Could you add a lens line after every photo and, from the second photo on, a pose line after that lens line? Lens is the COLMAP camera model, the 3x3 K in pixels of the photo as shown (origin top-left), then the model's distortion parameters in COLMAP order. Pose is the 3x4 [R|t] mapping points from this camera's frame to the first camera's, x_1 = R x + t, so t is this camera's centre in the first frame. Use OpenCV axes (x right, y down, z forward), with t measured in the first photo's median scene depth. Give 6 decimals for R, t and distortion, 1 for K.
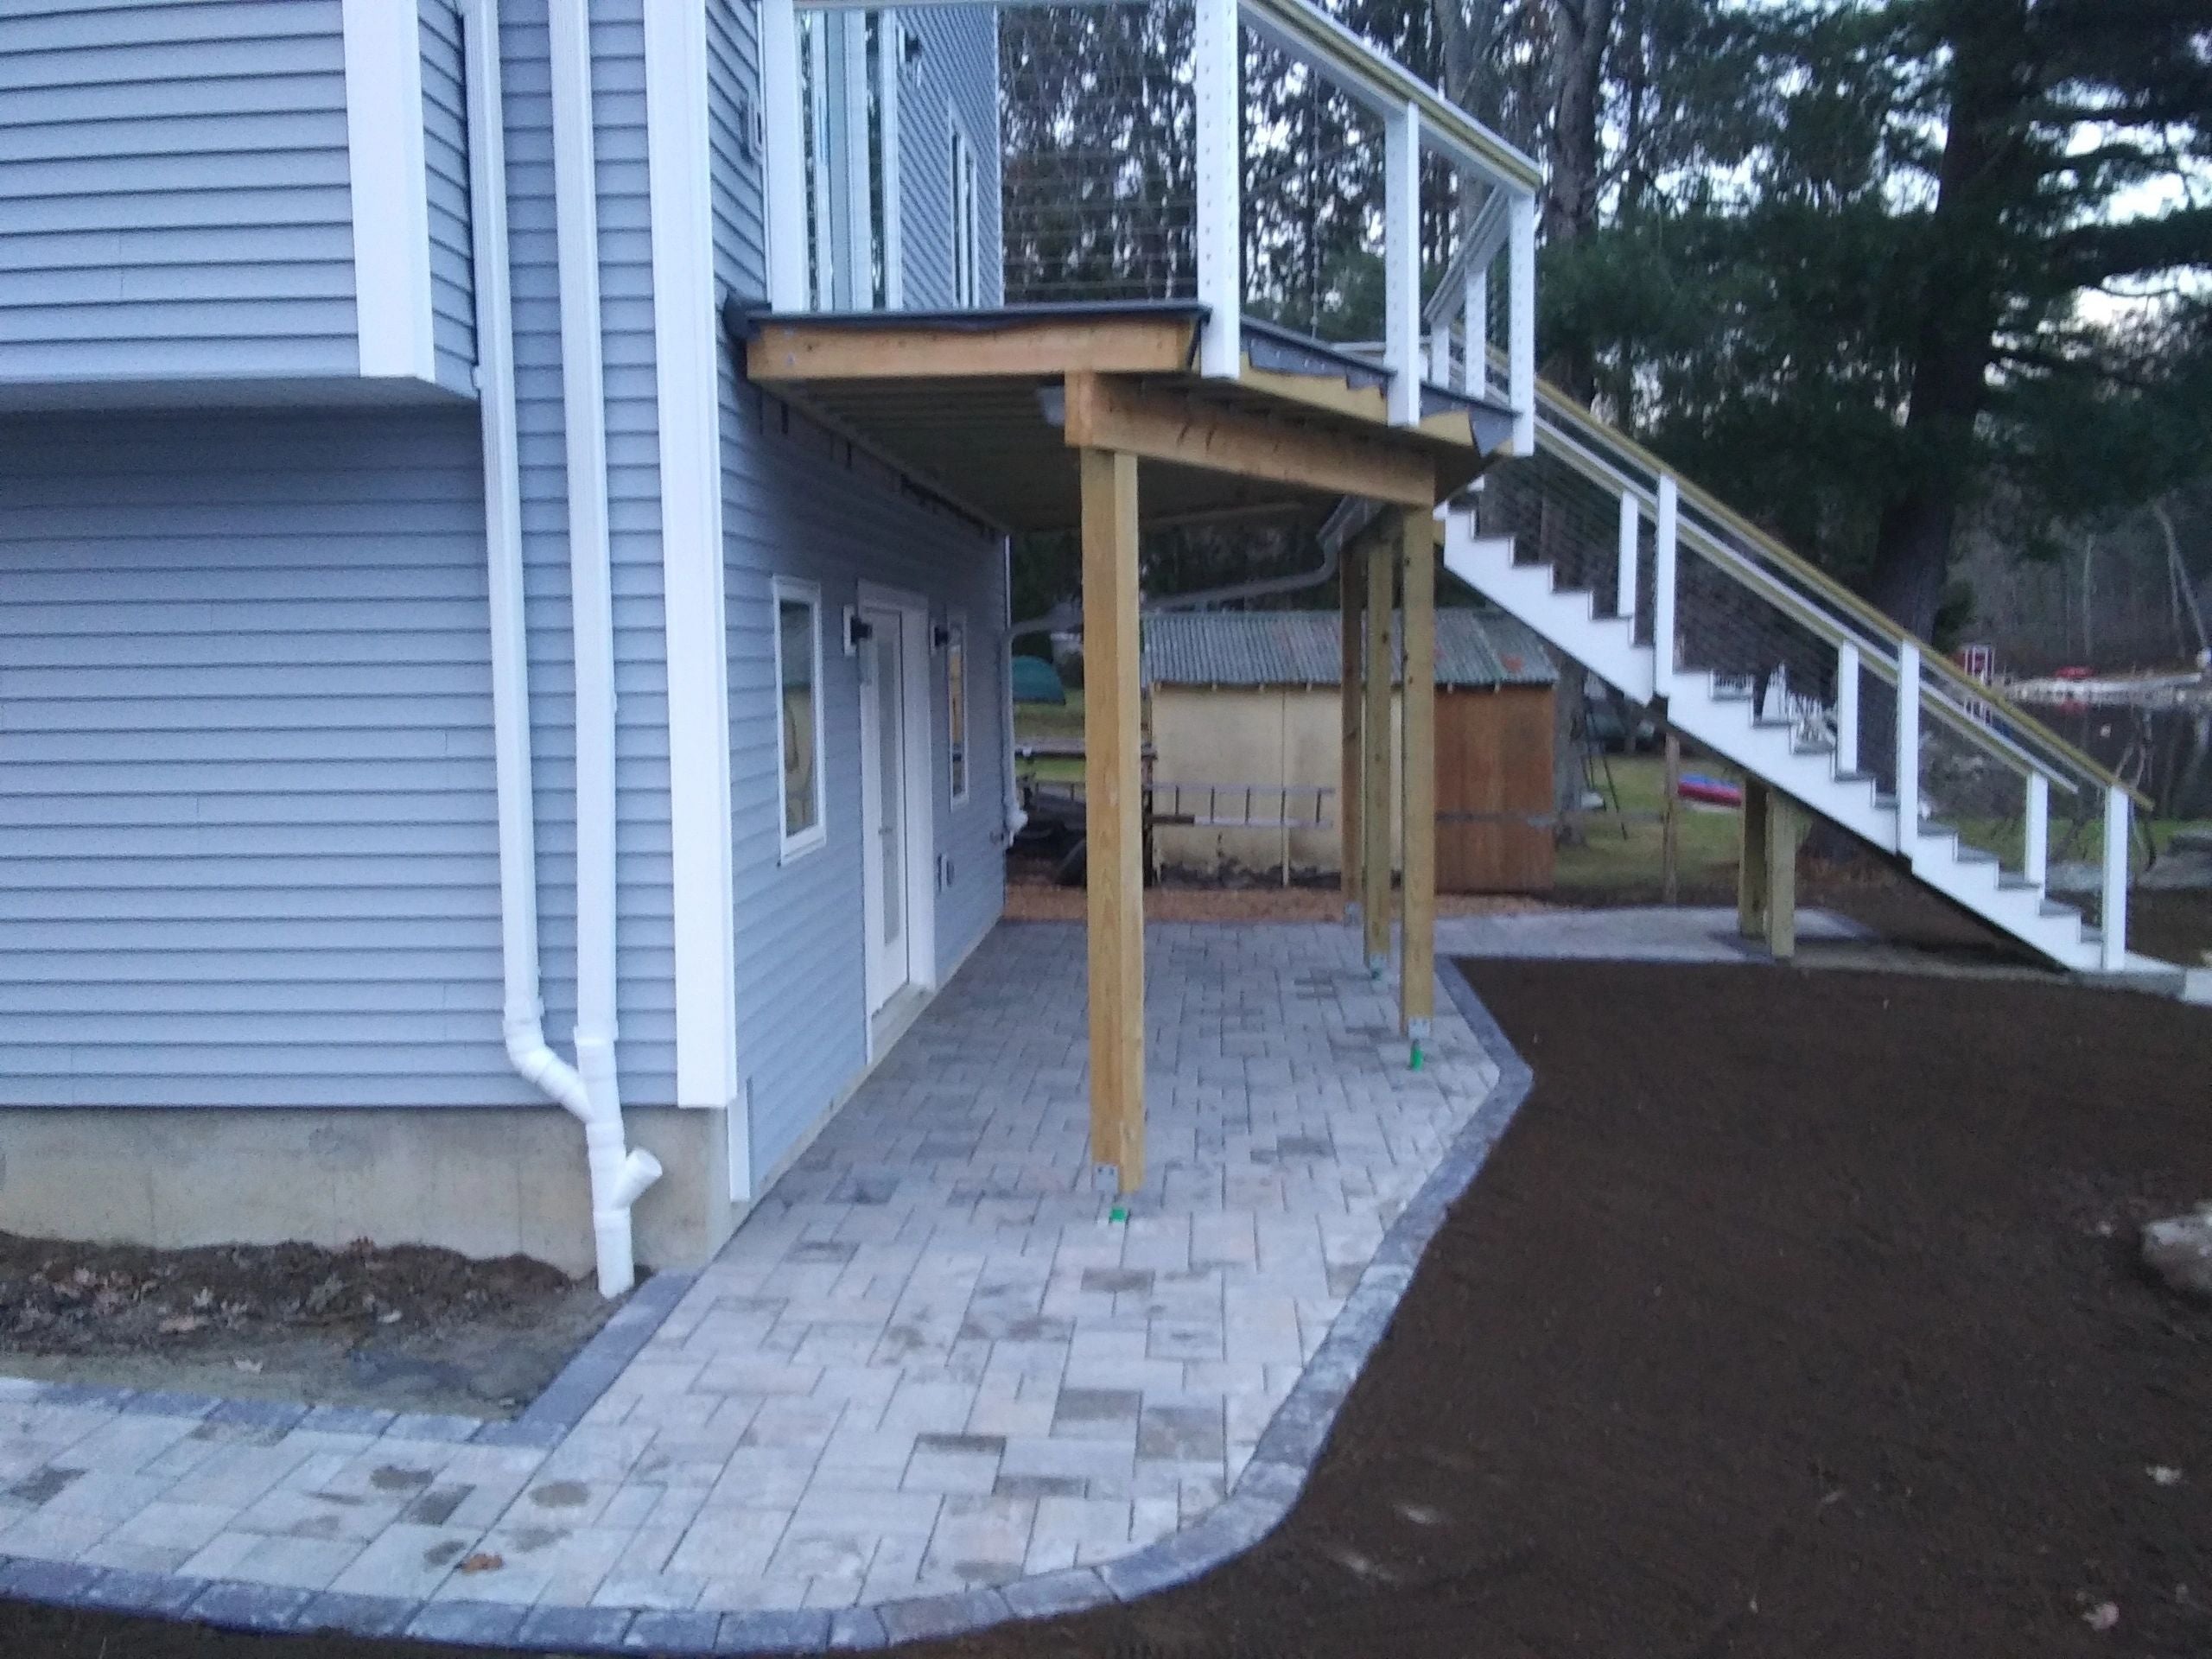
lens RADIAL K [[1938.1, 0, 1108.0], [0, 1938.1, 828.6], [0, 0, 1]] dist [0.044165, -0.007847]
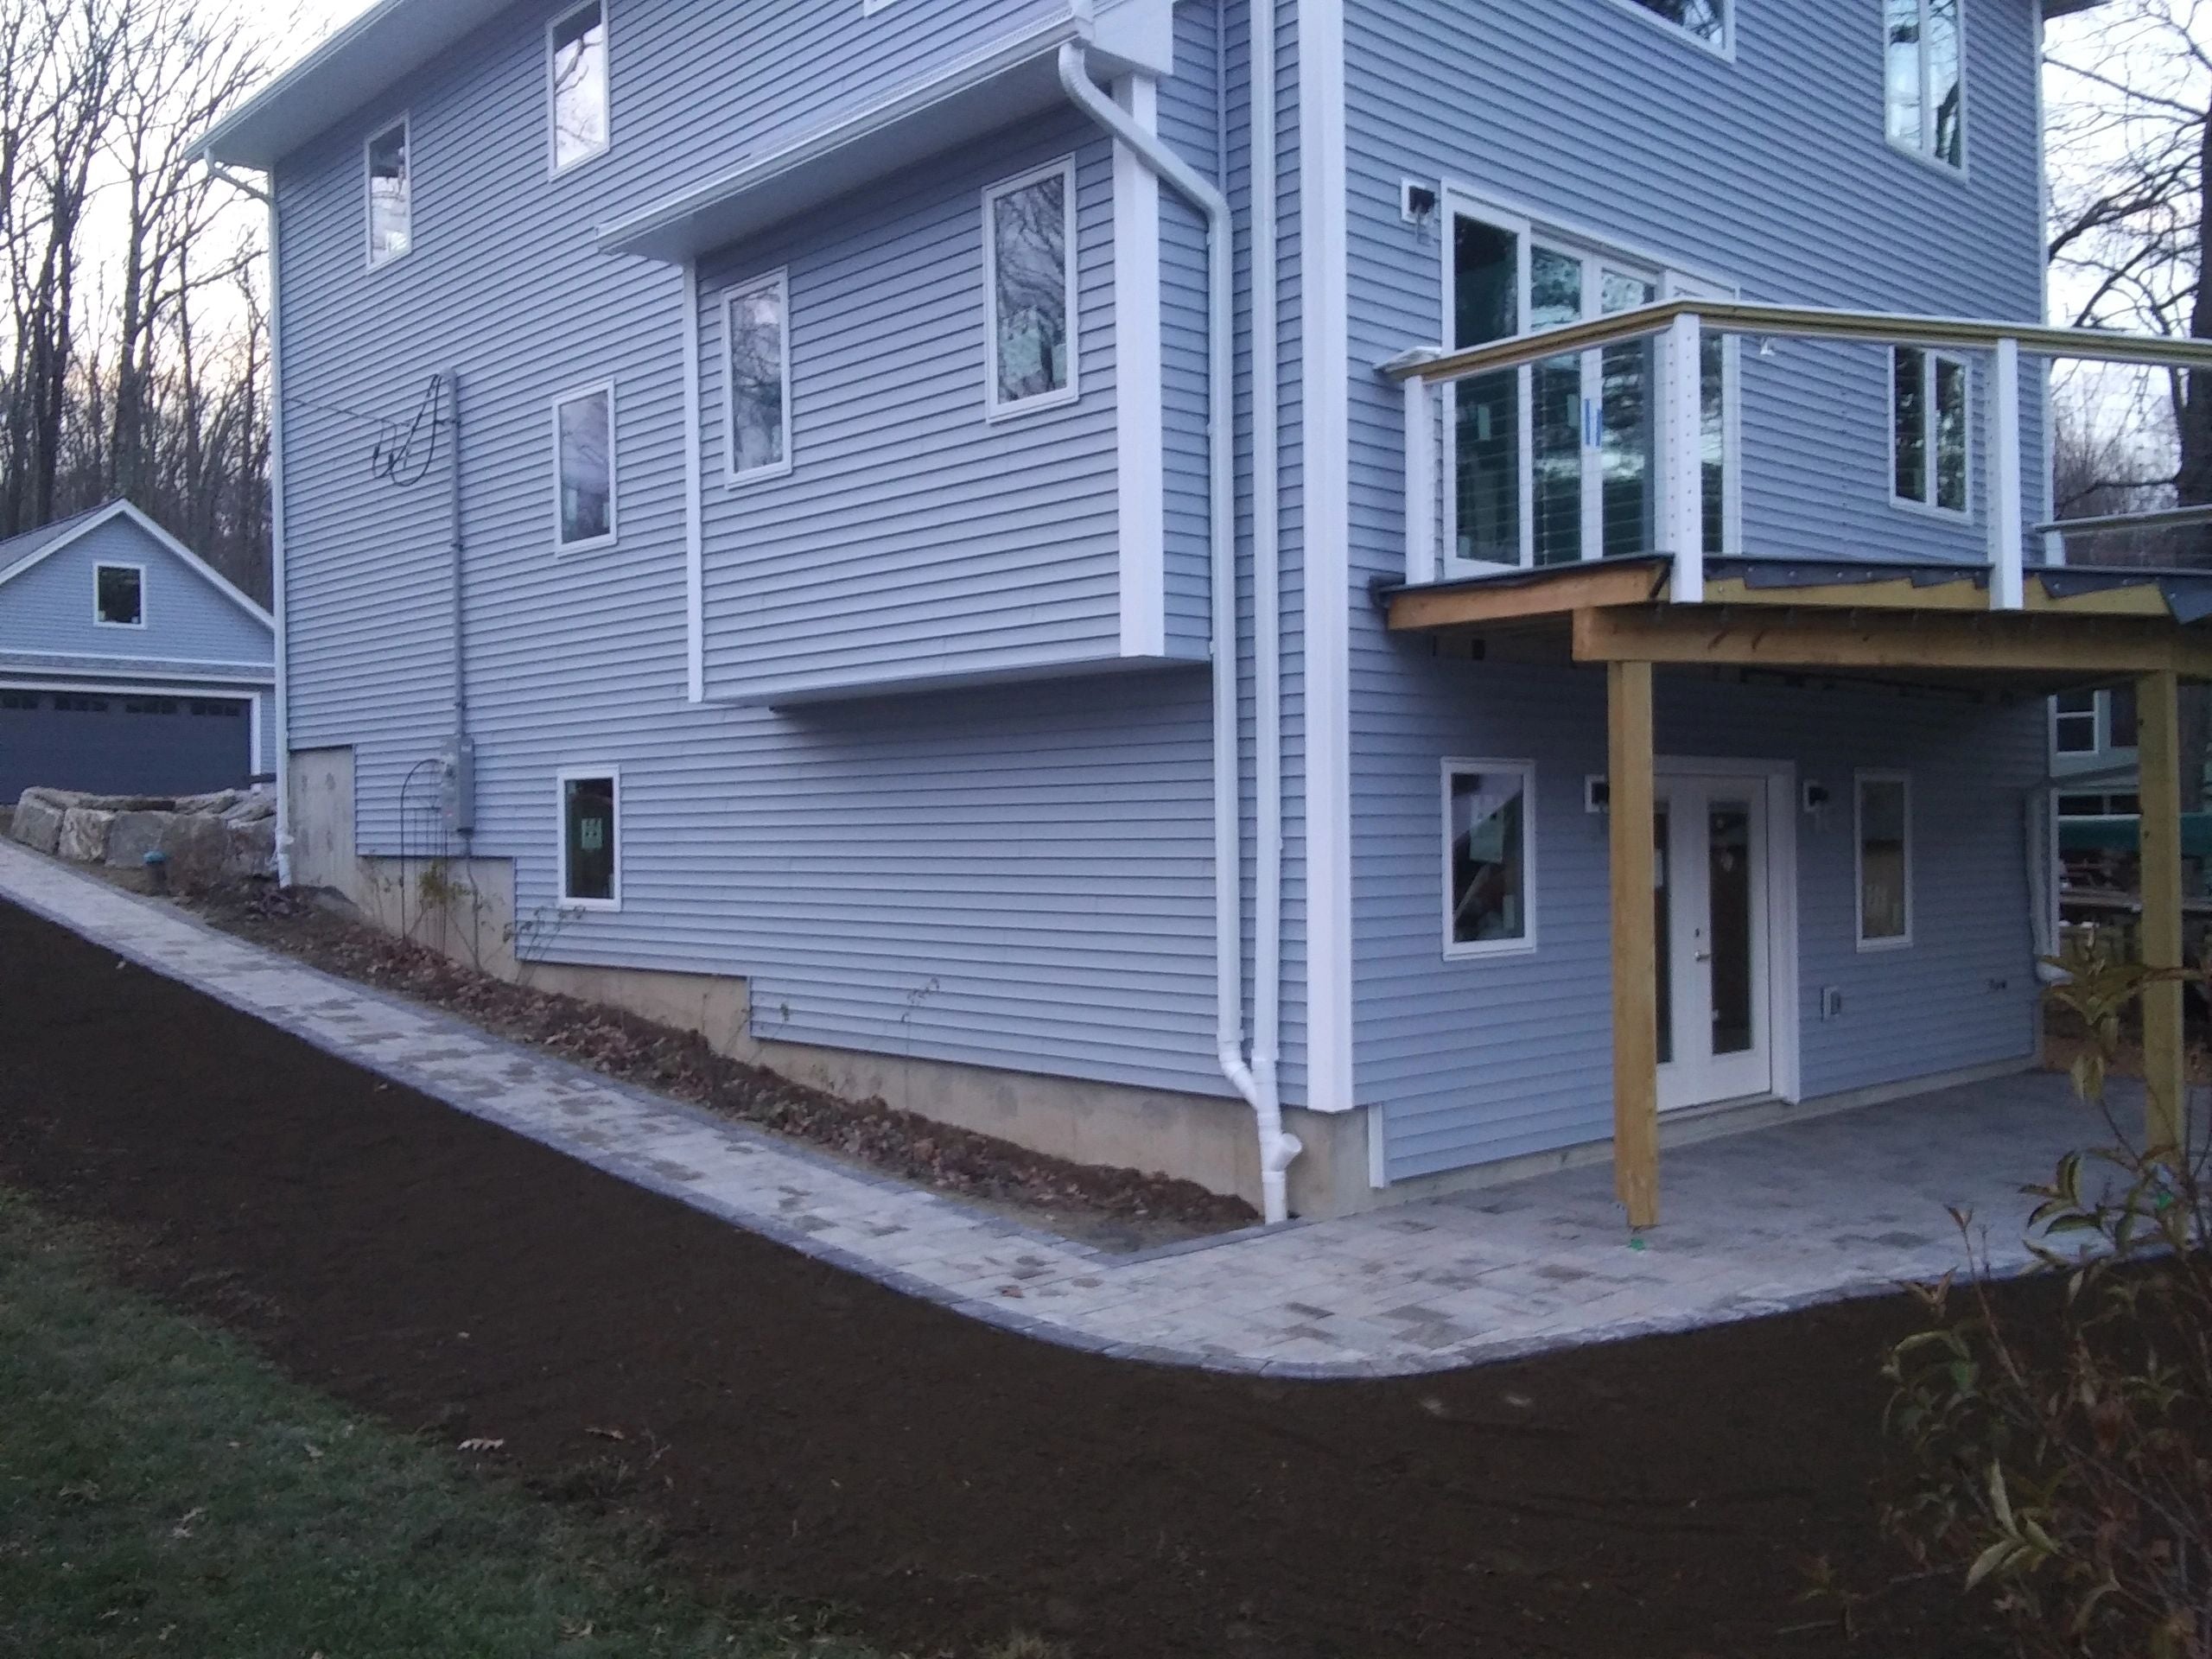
lens RADIAL K [[1938.1, 0, 1104.5], [0, 1938.1, 829.9], [0, 0, 1]] dist [0.044165, -0.007847]
pose [[0.723214, 0.003209, -0.690616, 0.811412], [-0.059532, 0.996557, -0.057712, 0.025678], [0.688053, 0.082852, 0.720915, -0.255475]]
